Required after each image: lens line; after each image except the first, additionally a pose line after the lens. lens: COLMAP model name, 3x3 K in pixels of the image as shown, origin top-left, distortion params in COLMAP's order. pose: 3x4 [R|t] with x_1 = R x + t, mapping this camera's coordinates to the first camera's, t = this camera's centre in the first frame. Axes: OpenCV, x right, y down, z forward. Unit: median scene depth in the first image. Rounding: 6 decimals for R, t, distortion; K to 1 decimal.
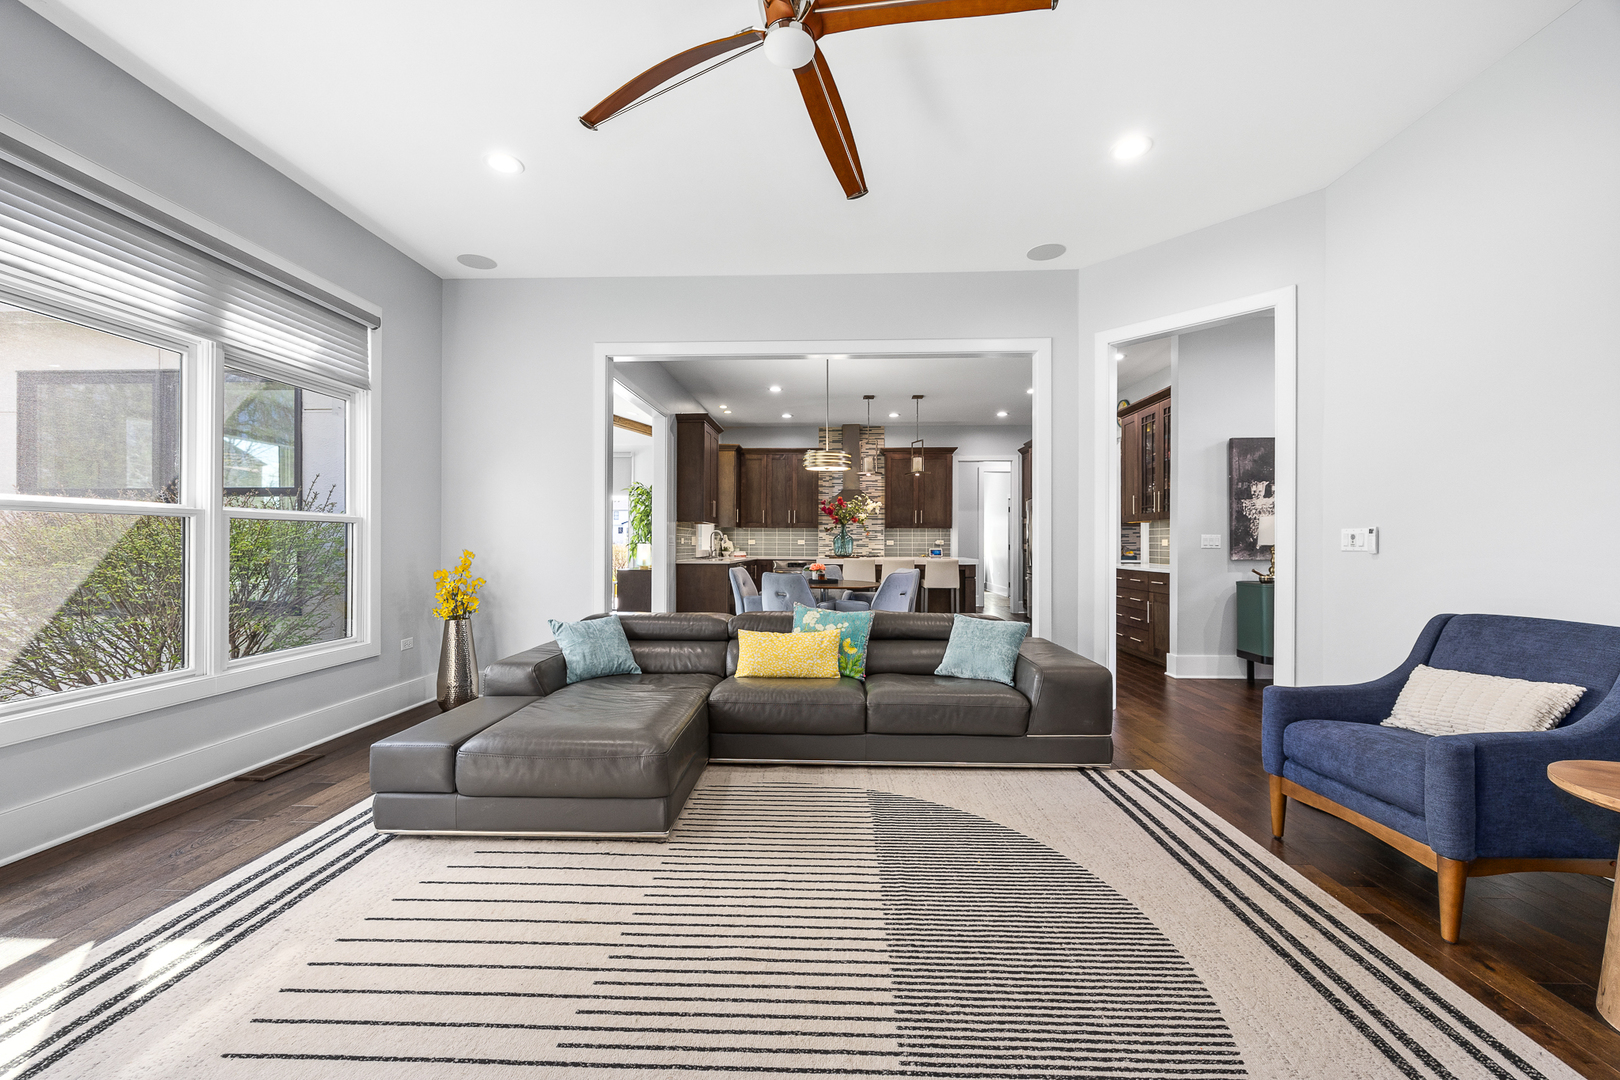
lens RADIAL K [[628.7, 0, 813.3], [0, 628.7, 542.8], [0, 0, 1]] dist [-0.001248, -0.000097]
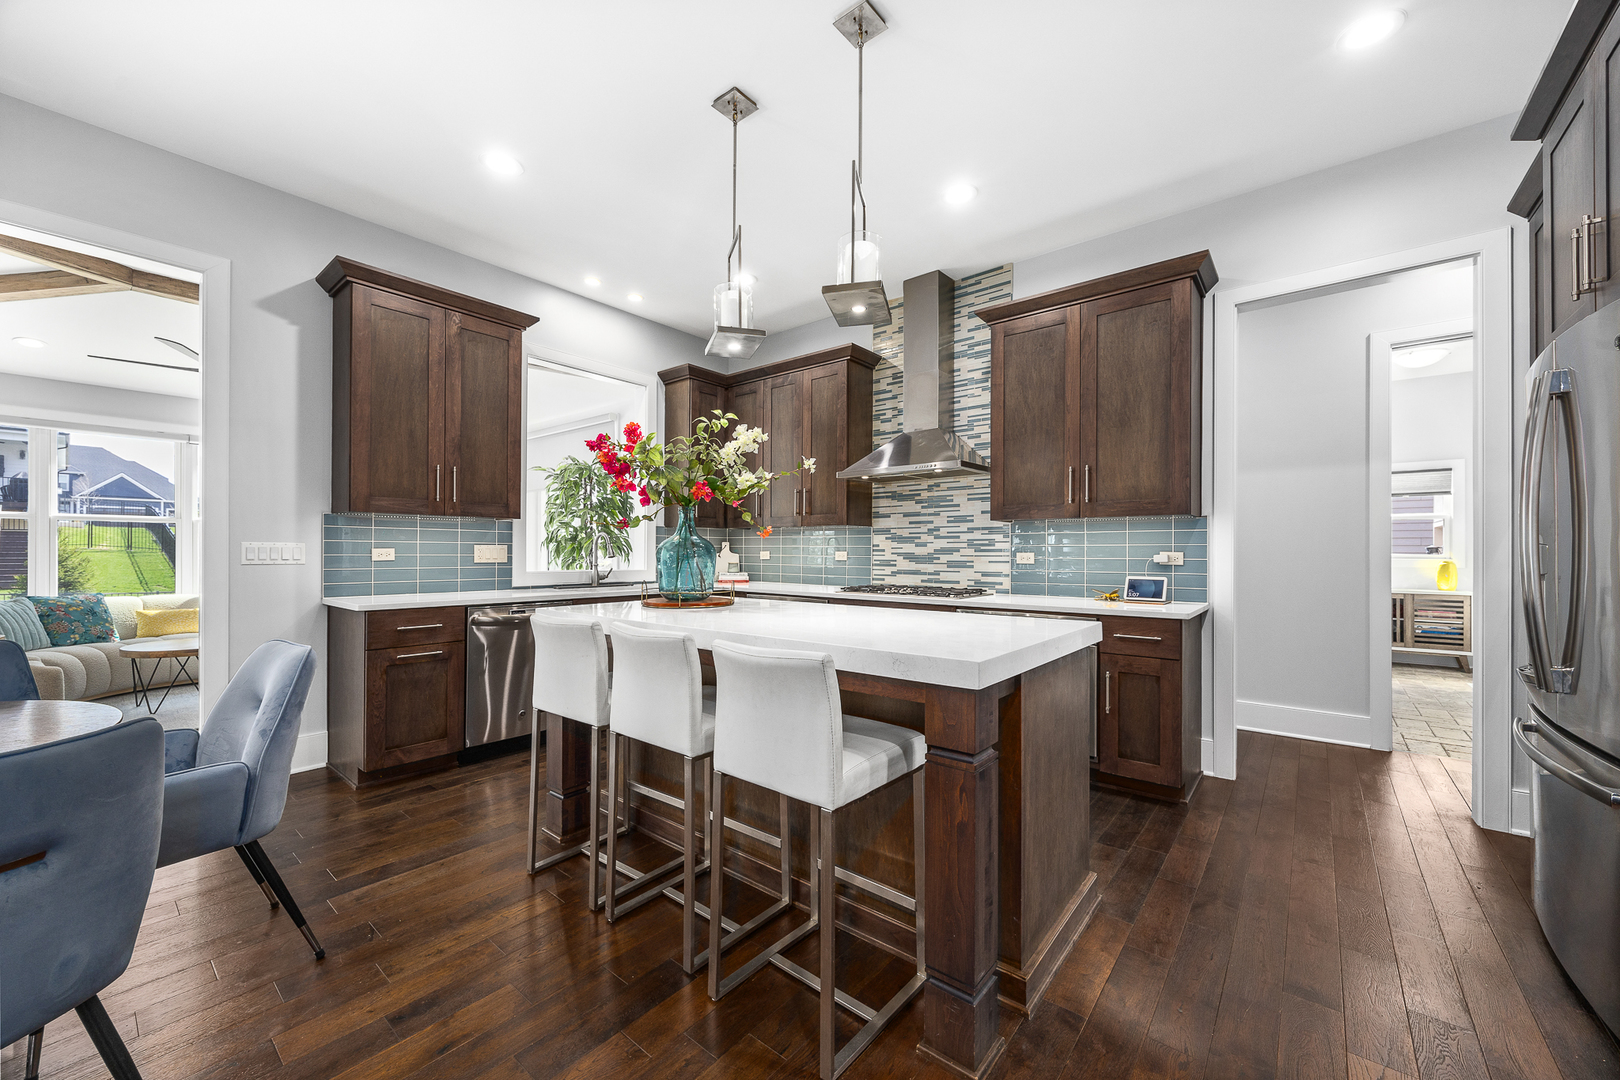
lens RADIAL K [[617.5, 0, 811.4], [0, 617.5, 551.3], [0, 0, 1]] dist [-0.000559, -0.000083]
pose [[0.799335, 0.000603, -0.600885, 0.479232], [-0.003179, 0.999990, -0.003225, -0.005445], [0.600877, 0.004488, 0.799329, 1.202856]]
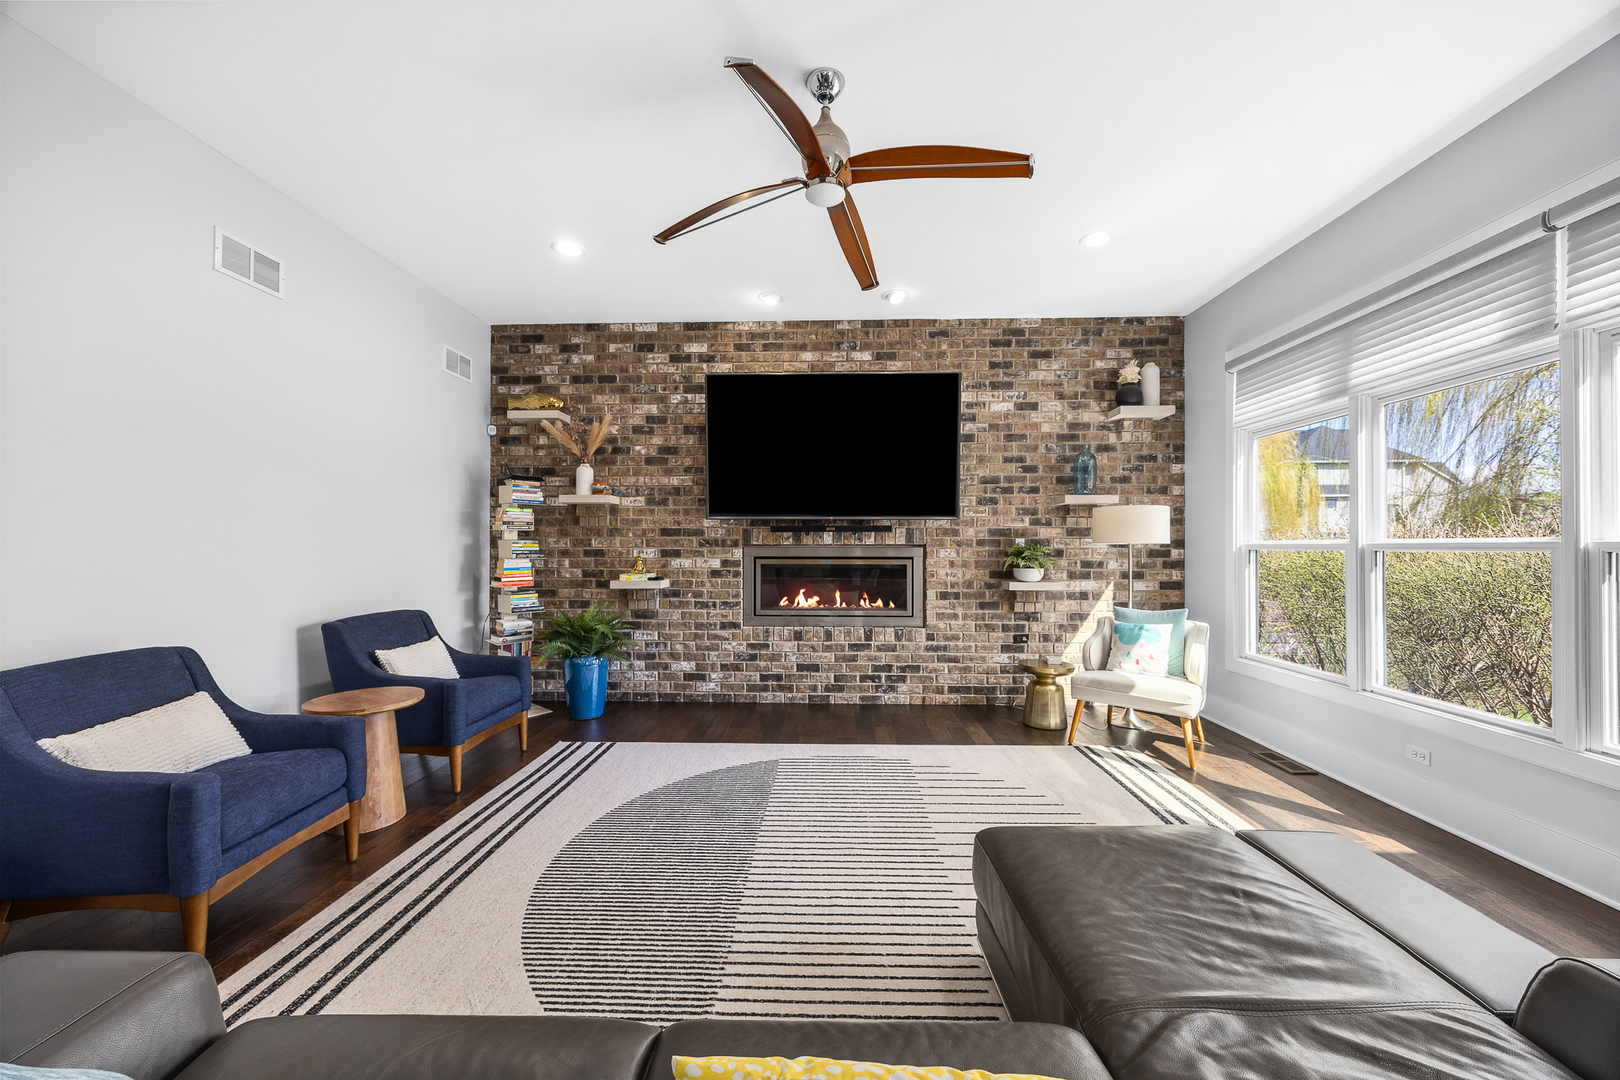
lens RADIAL K [[614.3, 0, 811.8], [0, 614.3, 542.8], [0, 0, 1]] dist [-0.001171, -0.000029]
pose [[-0.999995, -0.002632, -0.001729, 0.001793], [-0.002630, 0.999996, -0.000788, -0.022295], [0.001731, -0.000783, -0.999998, 0.817849]]
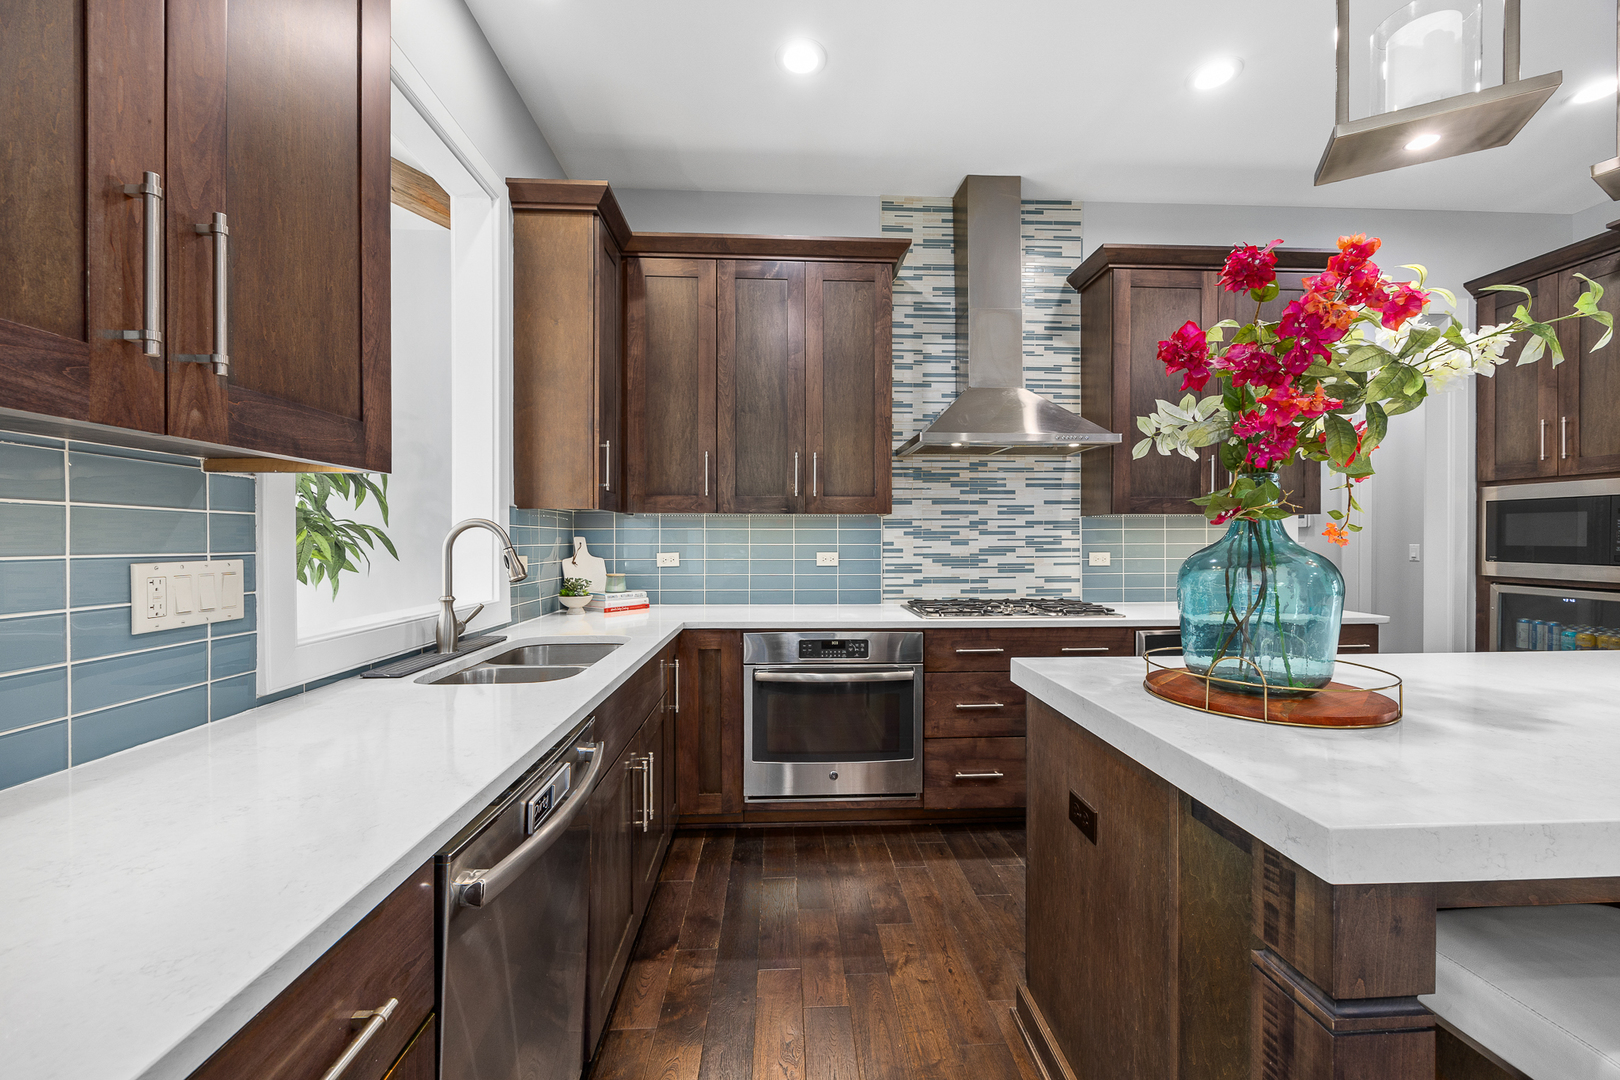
lens RADIAL K [[628.7, 0, 813.3], [0, 628.7, 542.8], [0, 0, 1]] dist [-0.001248, -0.000097]
pose [[0.995458, -0.003674, 0.095130, -0.110600], [0.003096, 0.999976, 0.006229, -0.021696], [-0.095151, -0.005907, 0.995445, 1.345242]]
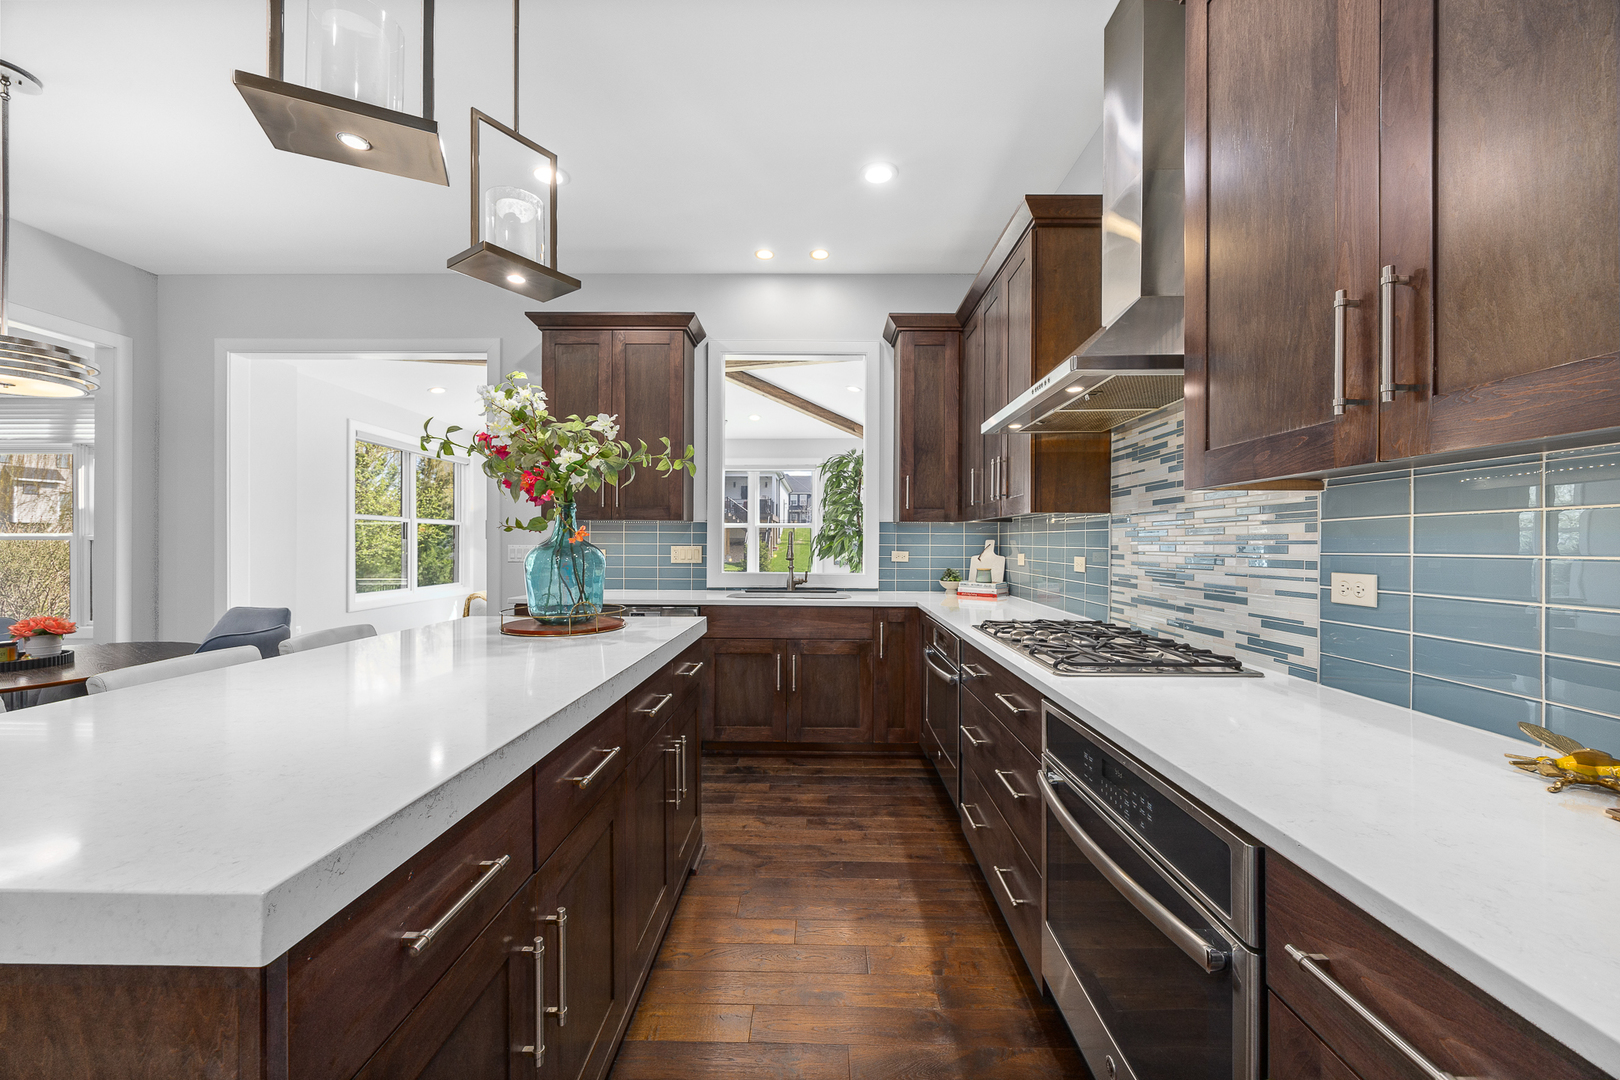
lens RADIAL K [[614.3, 0, 811.8], [0, 614.3, 542.8], [0, 0, 1]] dist [-0.001171, -0.000029]
pose [[0.028860, -0.000951, -0.999583, 0.491317], [-0.005304, 0.999985, -0.001105, -0.018561], [0.999569, 0.005334, 0.028855, 1.714629]]
